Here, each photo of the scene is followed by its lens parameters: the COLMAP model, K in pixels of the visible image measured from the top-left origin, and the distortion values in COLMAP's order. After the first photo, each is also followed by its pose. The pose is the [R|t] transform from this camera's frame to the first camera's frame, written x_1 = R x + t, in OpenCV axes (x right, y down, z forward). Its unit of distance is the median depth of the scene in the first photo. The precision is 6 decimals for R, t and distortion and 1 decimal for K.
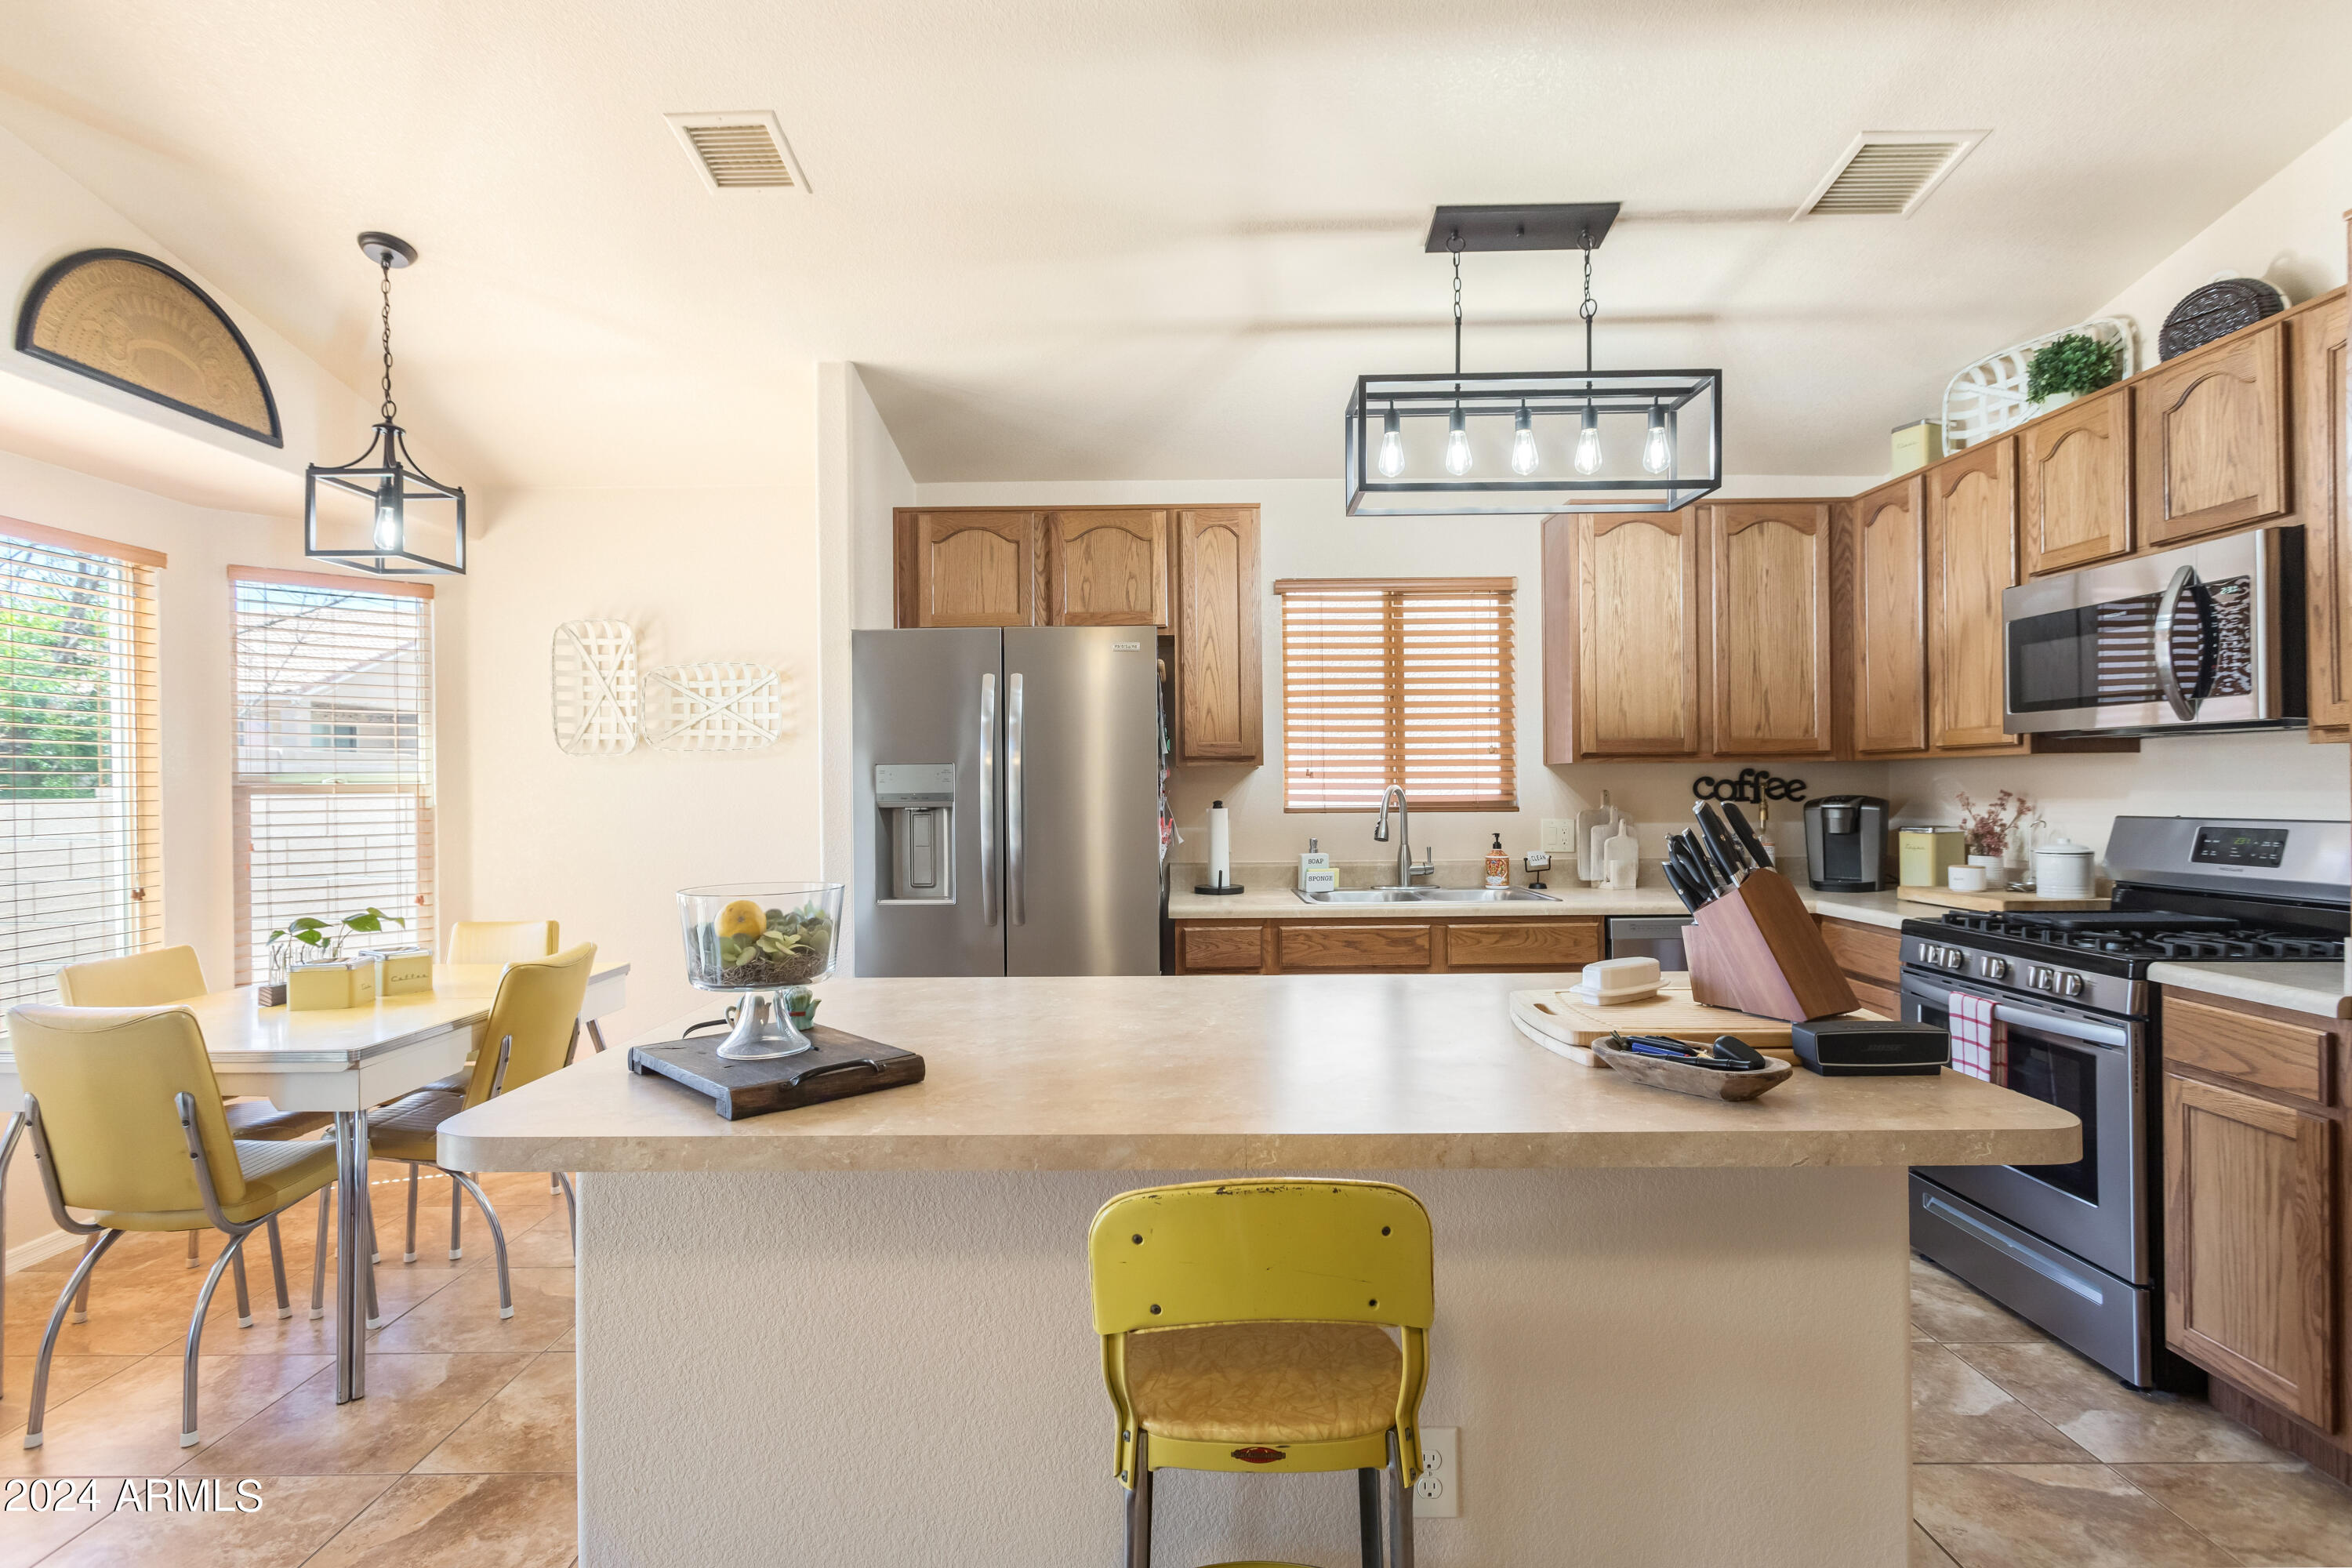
lens RADIAL K [[1121.4, 0, 1176.4], [0, 1121.4, 786.0], [0, 0, 1]] dist [0.003730, 0.000257]
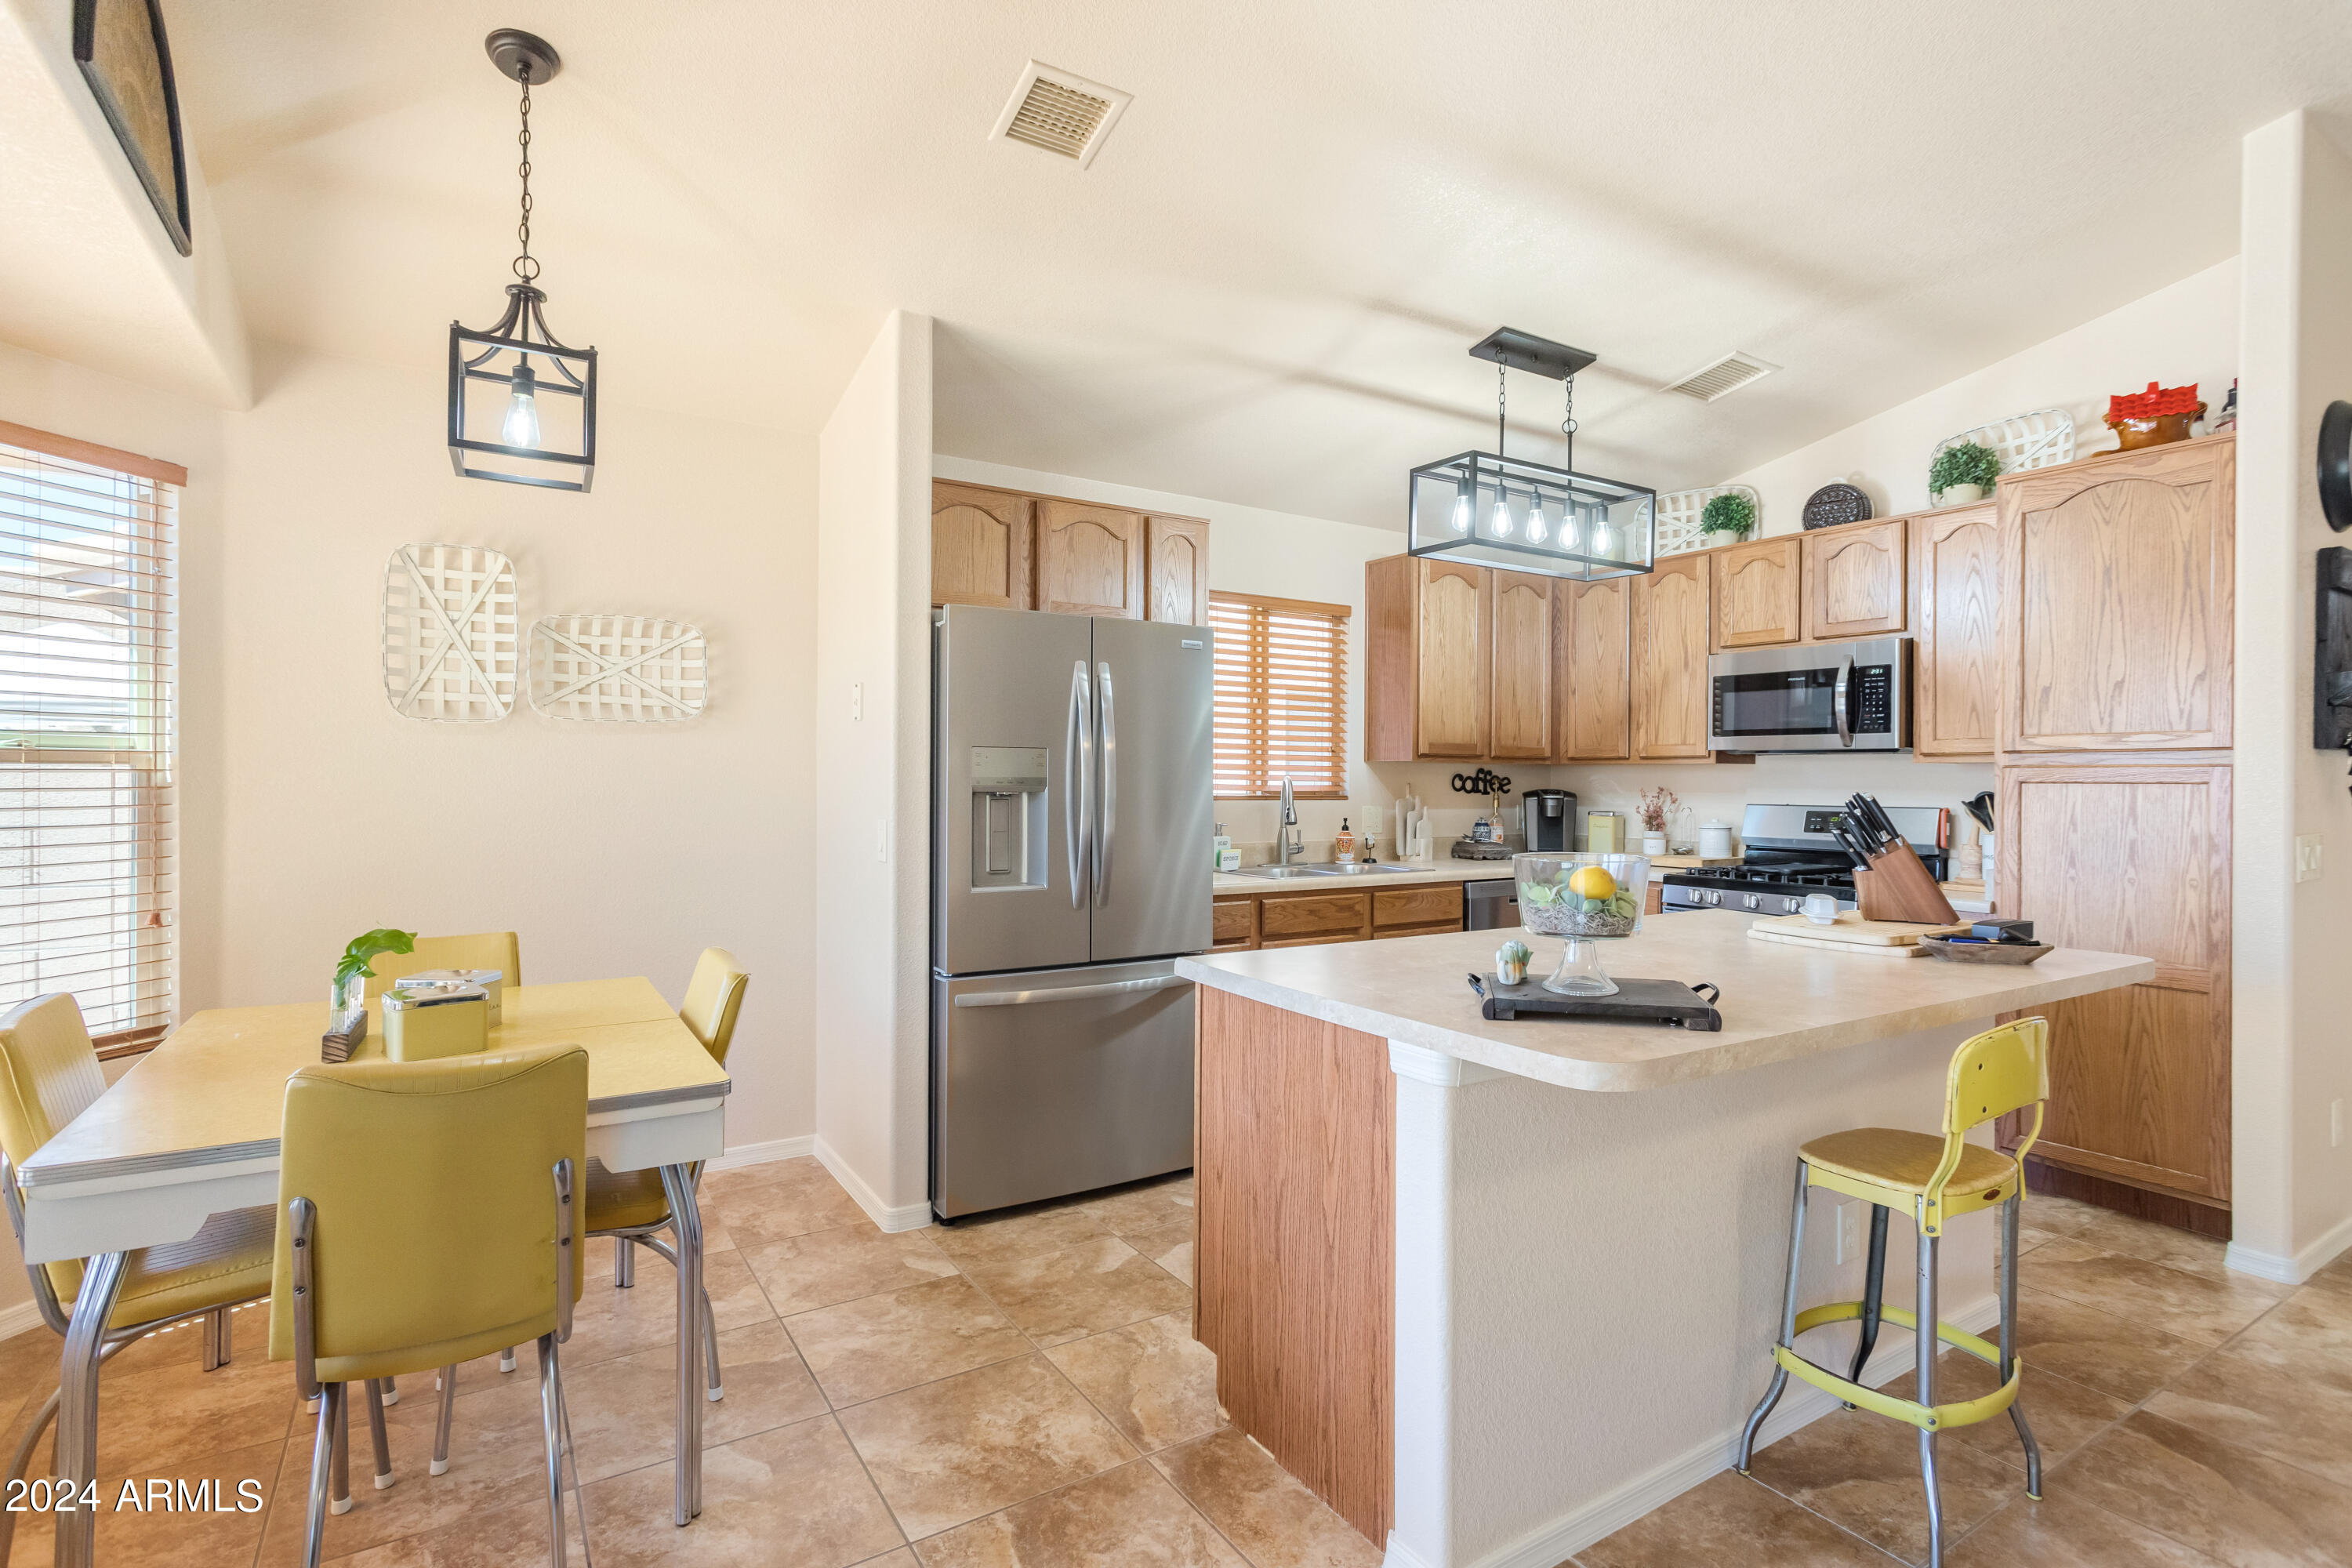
lens RADIAL K [[1128.2, 0, 1171.8], [0, 1128.2, 777.8], [0, 0, 1]] dist [0.002652, 0.000997]
pose [[0.842383, 0.015739, 0.538650, -0.612705], [-0.016189, 0.999861, -0.003899, 0.008090], [-0.538636, -0.005436, 0.842521, 0.091514]]
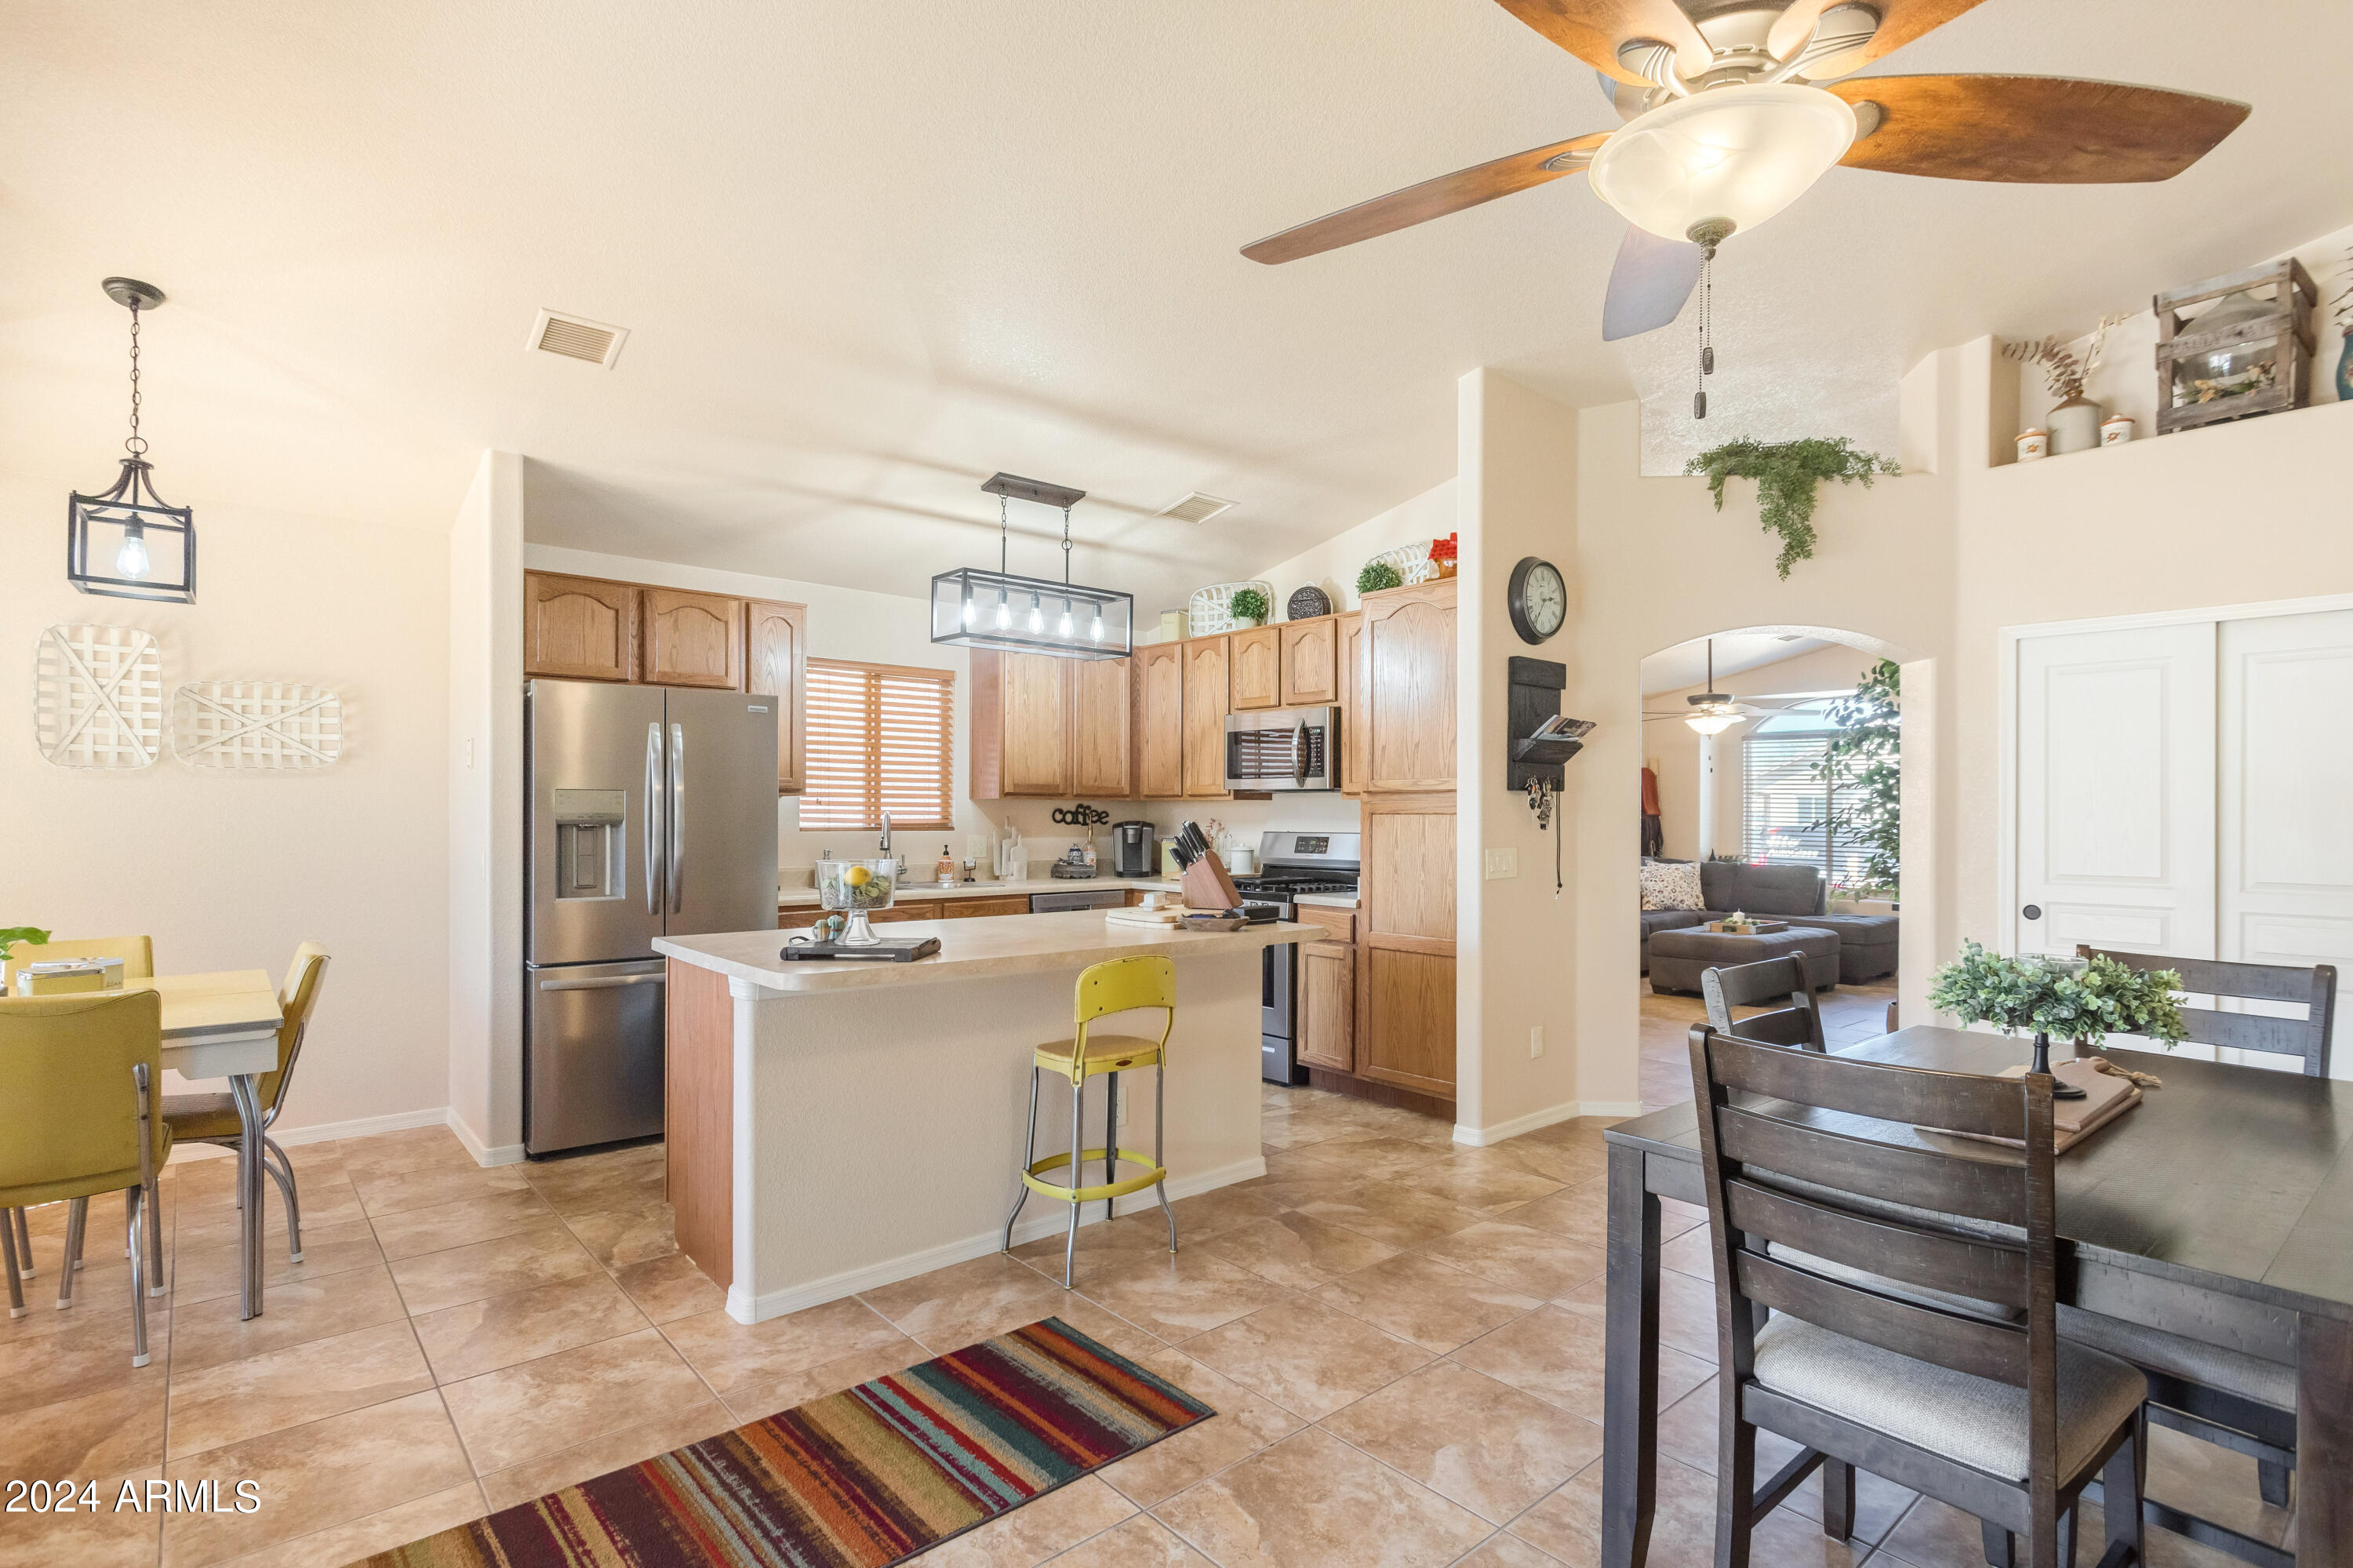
lens RADIAL K [[1137.7, 0, 1170.4], [0, 1137.7, 811.0], [0, 0, 1]] dist [0.004934, 0.001135]
pose [[0.755343, 0.013733, 0.655186, -0.551971], [-0.011626, 0.999904, -0.007555, 0.006382], [-0.655226, -0.001911, 0.755430, -0.378676]]
